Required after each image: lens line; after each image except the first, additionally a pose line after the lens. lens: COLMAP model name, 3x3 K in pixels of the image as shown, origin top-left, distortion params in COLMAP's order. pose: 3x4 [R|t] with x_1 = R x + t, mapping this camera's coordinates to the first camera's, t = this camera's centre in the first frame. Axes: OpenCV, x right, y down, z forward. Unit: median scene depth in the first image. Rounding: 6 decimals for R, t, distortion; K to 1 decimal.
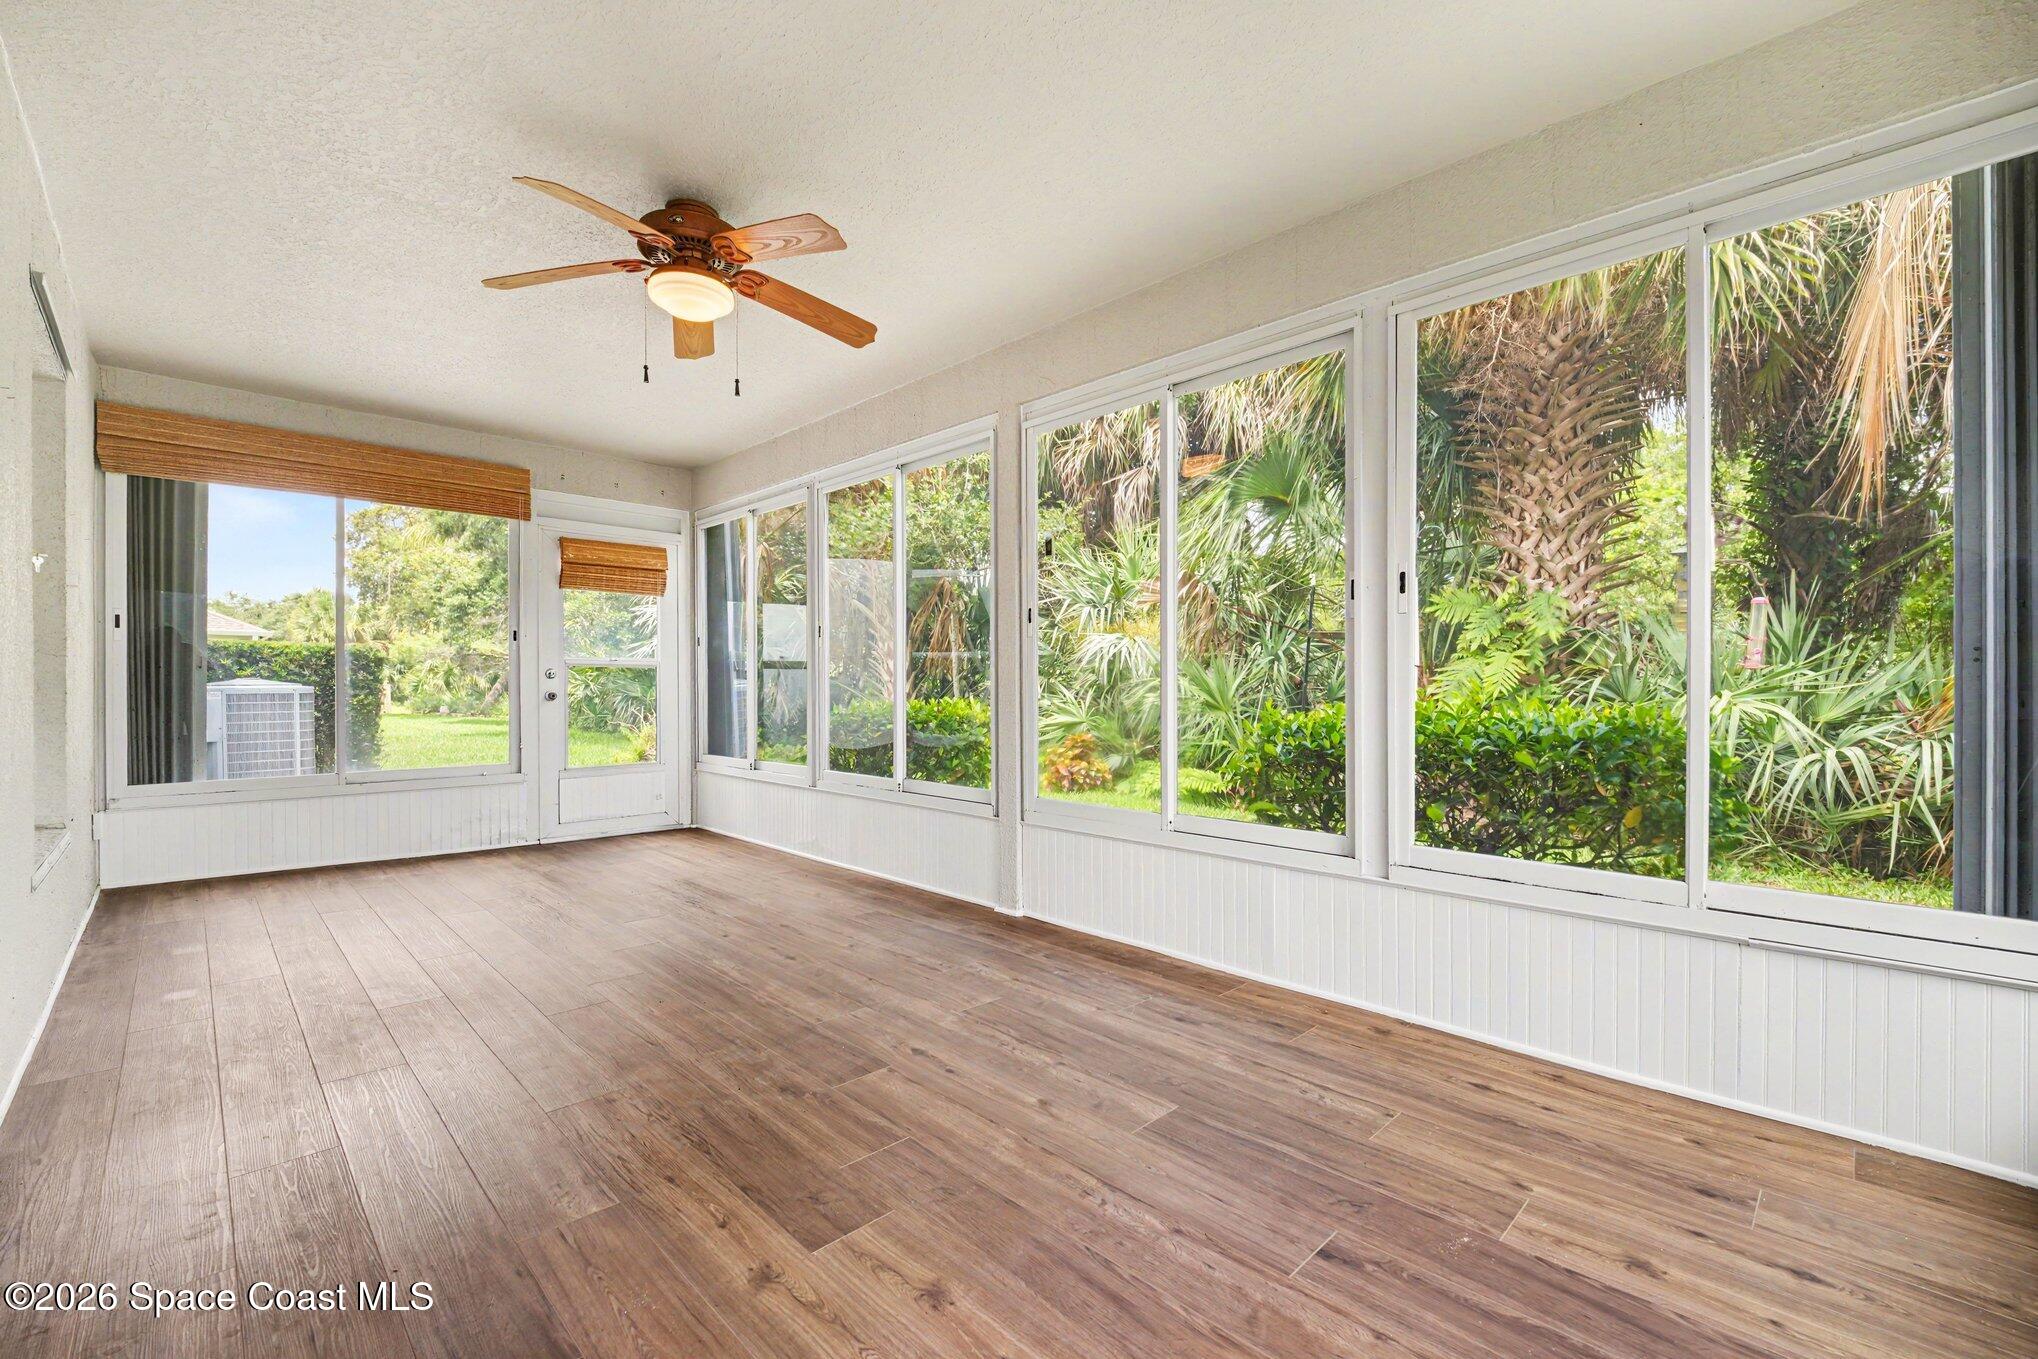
lens RADIAL K [[879.9, 0, 1067.6], [0, 879.9, 702.1], [0, 0, 1]] dist [-0.024325, -0.000490]
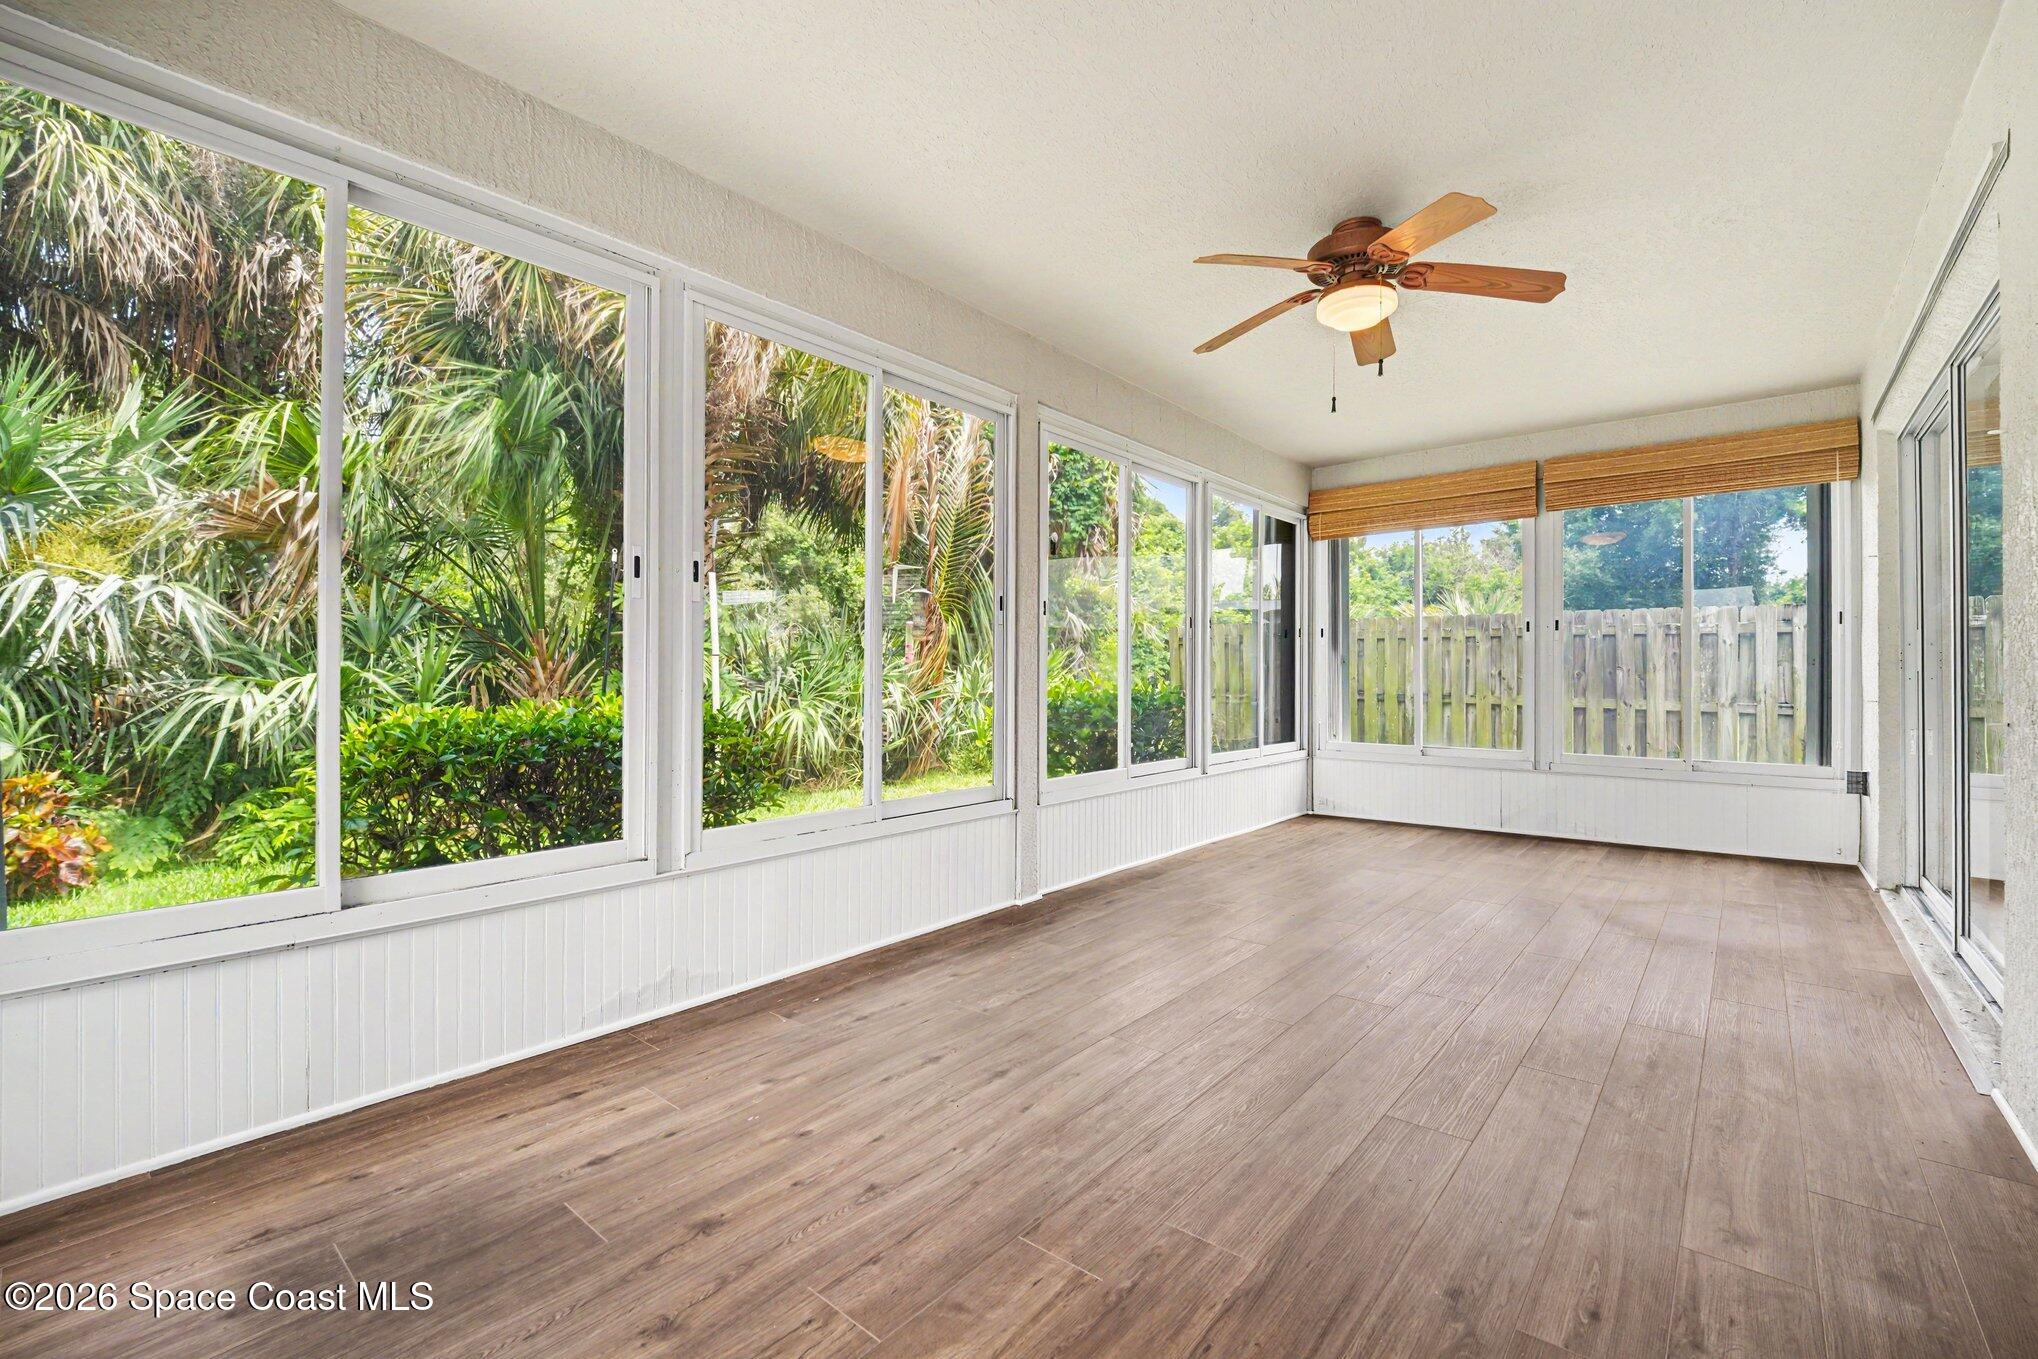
lens RADIAL K [[883.3, 0, 1019.0], [0, 883.3, 679.5], [0, 0, 1]] dist [-0.000084, -0.000198]
pose [[-0.084935, -0.004640, 0.996376, -1.054599], [0.006456, 0.999966, 0.005207, -0.018093], [-0.996366, 0.006875, -0.084902, 1.079806]]
